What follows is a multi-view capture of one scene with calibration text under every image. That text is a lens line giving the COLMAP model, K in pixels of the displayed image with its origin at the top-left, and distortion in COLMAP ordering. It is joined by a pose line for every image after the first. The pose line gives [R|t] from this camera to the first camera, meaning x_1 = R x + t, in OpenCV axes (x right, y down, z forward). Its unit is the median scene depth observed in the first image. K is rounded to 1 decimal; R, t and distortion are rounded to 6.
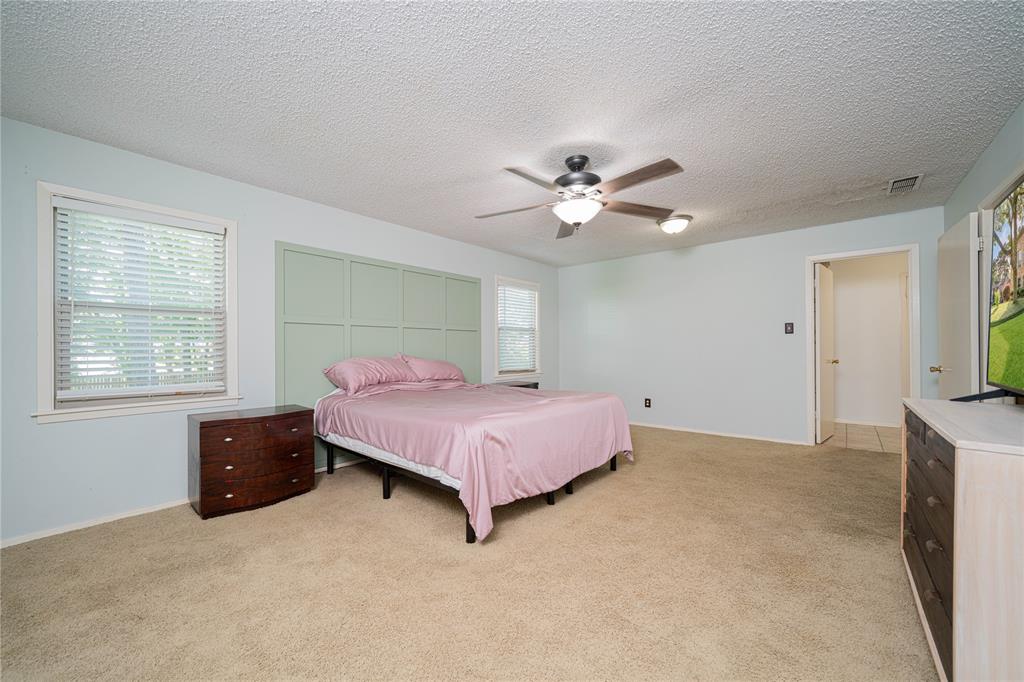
lens RADIAL K [[403.3, 0, 512.8], [0, 403.3, 348.3], [0, 0, 1]] dist [0.000898, 0.000091]
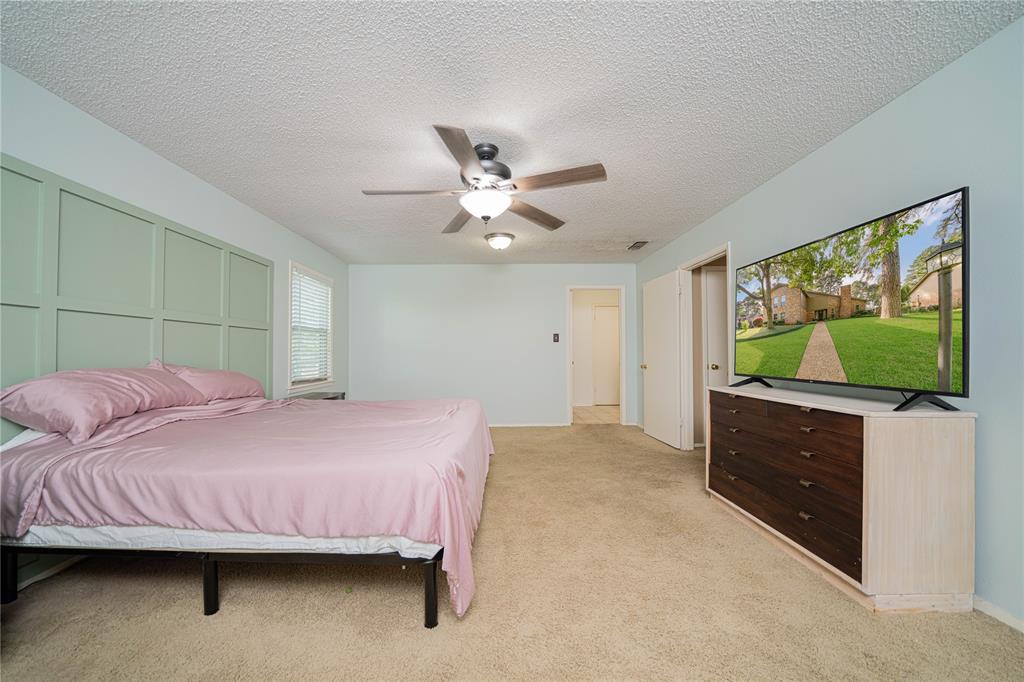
lens RADIAL K [[366.4, 0, 509.7], [0, 366.4, 352.7], [0, 0, 1]] dist [-0.018195, 0.000066]
pose [[0.750430, 0.003904, 0.660938, -0.287391], [-0.004345, 0.999990, -0.000973, -0.001093], [-0.660935, -0.002141, 0.750440, 0.284460]]
